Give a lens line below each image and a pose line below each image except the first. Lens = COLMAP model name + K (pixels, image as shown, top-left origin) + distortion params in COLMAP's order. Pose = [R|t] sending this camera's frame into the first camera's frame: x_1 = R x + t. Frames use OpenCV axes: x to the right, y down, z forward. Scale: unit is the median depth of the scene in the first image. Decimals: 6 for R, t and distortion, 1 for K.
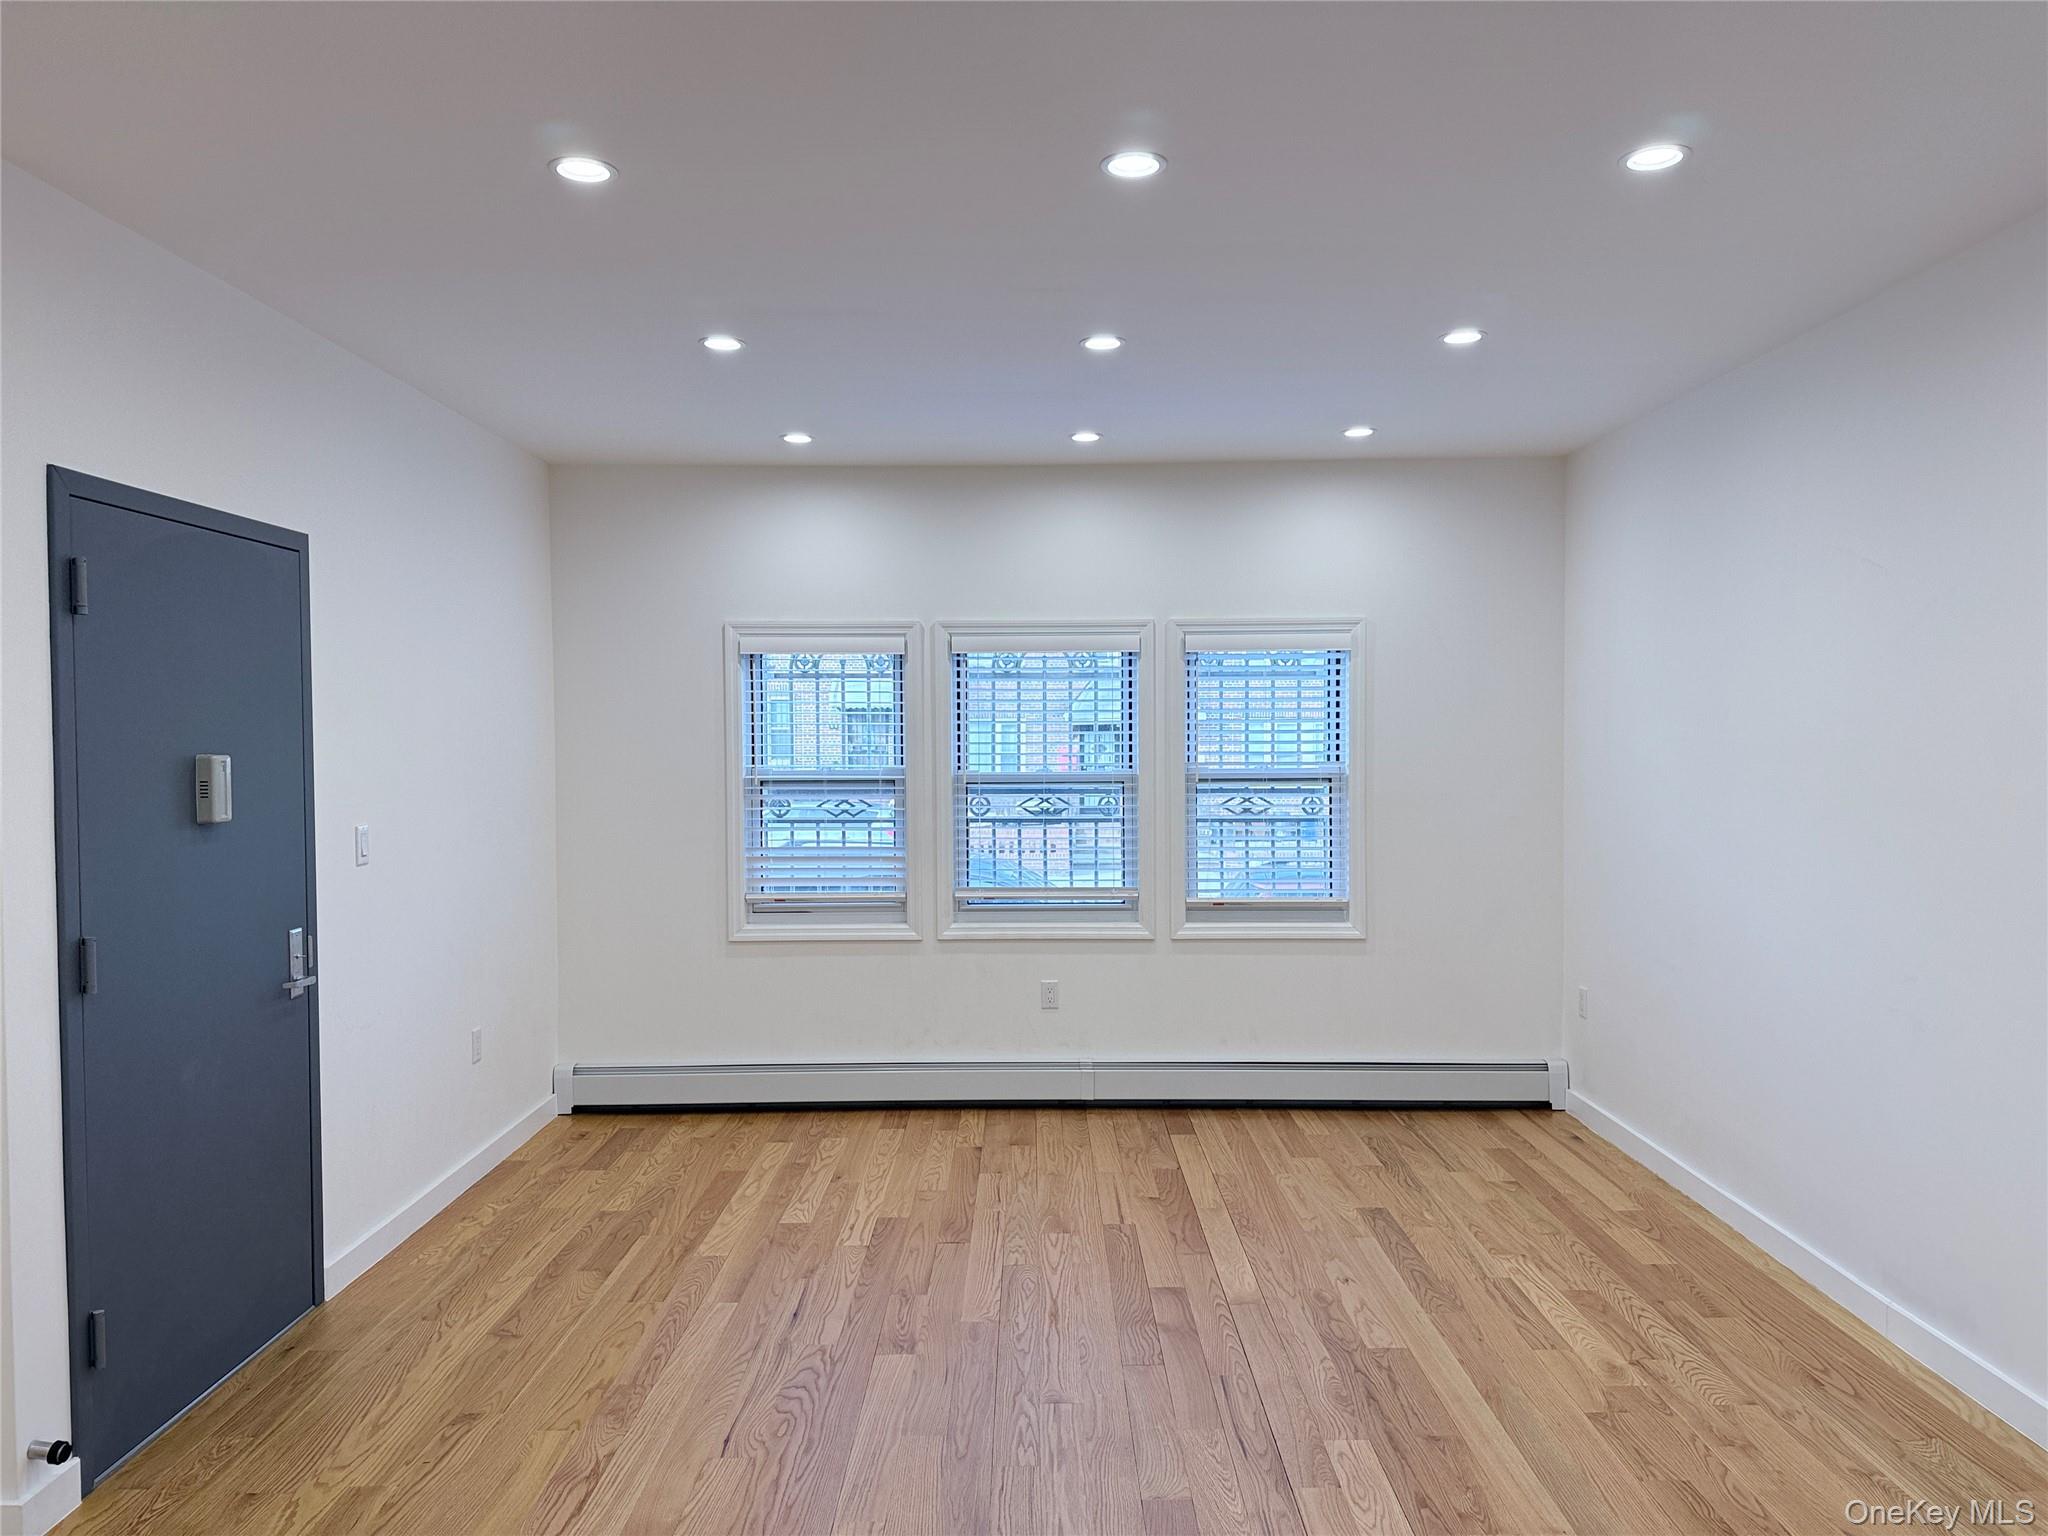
lens RADIAL K [[1420.5, 0, 1041.2], [0, 1420.5, 775.6], [0, 0, 1]] dist [0.052253, -0.060119]
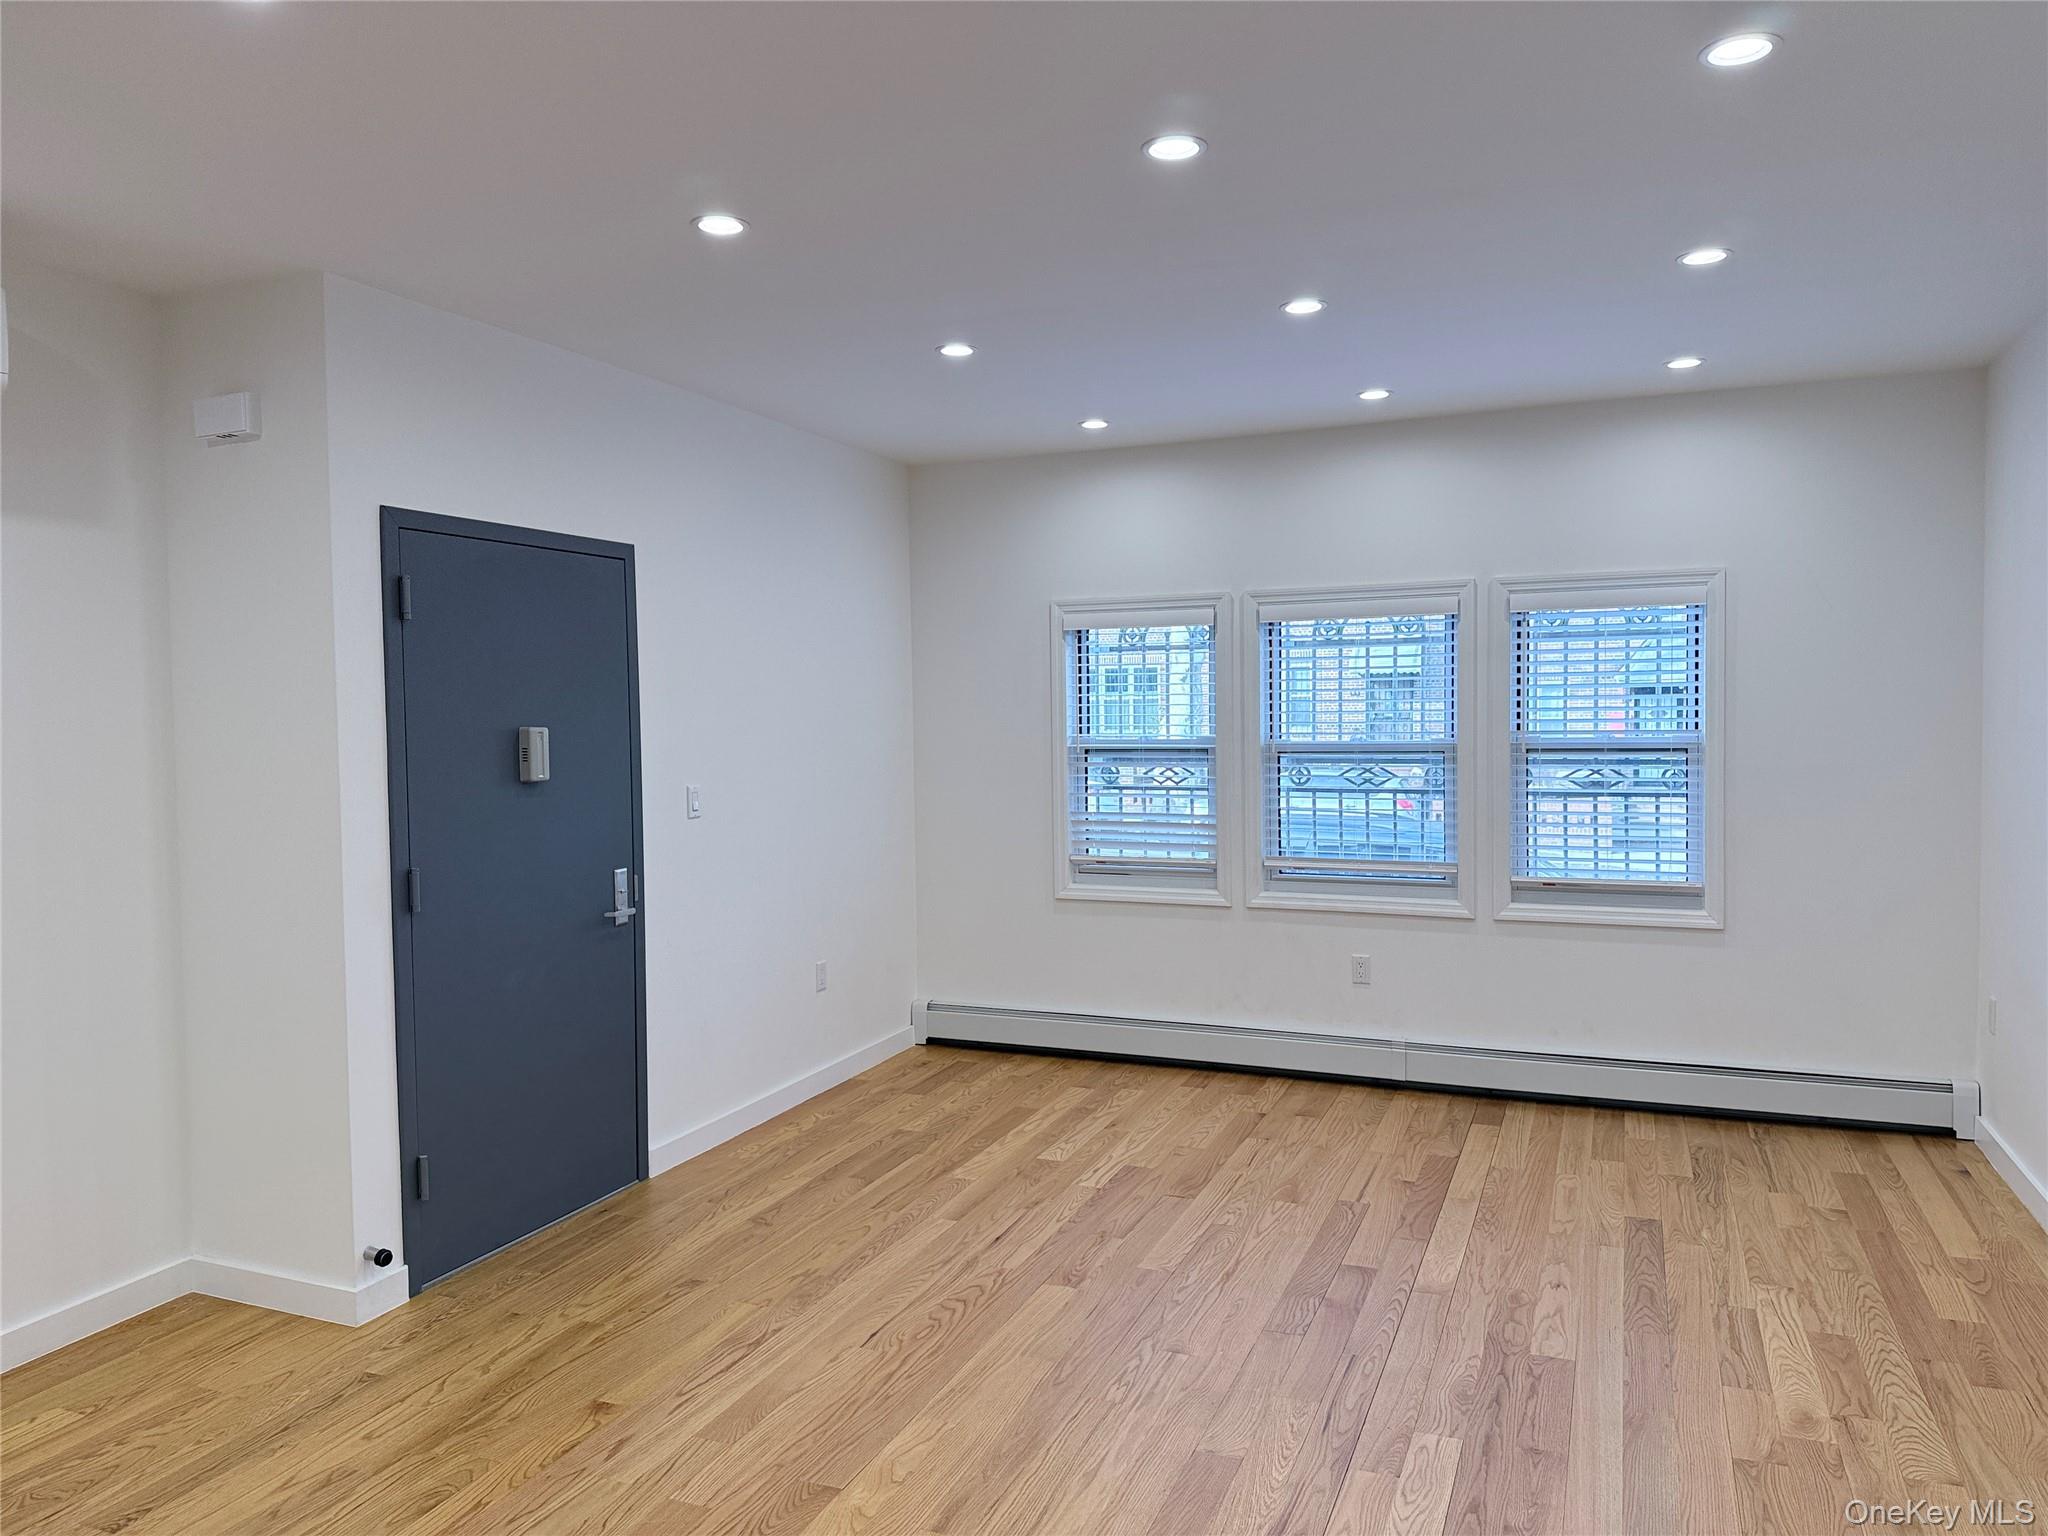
lens RADIAL K [[1422.8, 0, 1040.6], [0, 1422.8, 764.5], [0, 0, 1]] dist [0.046530, -0.051820]
pose [[0.926629, 0.007673, -0.375899, 0.241812], [-0.001897, 0.999874, 0.015734, -0.001932], [0.375973, -0.013866, 0.926527, 0.008436]]
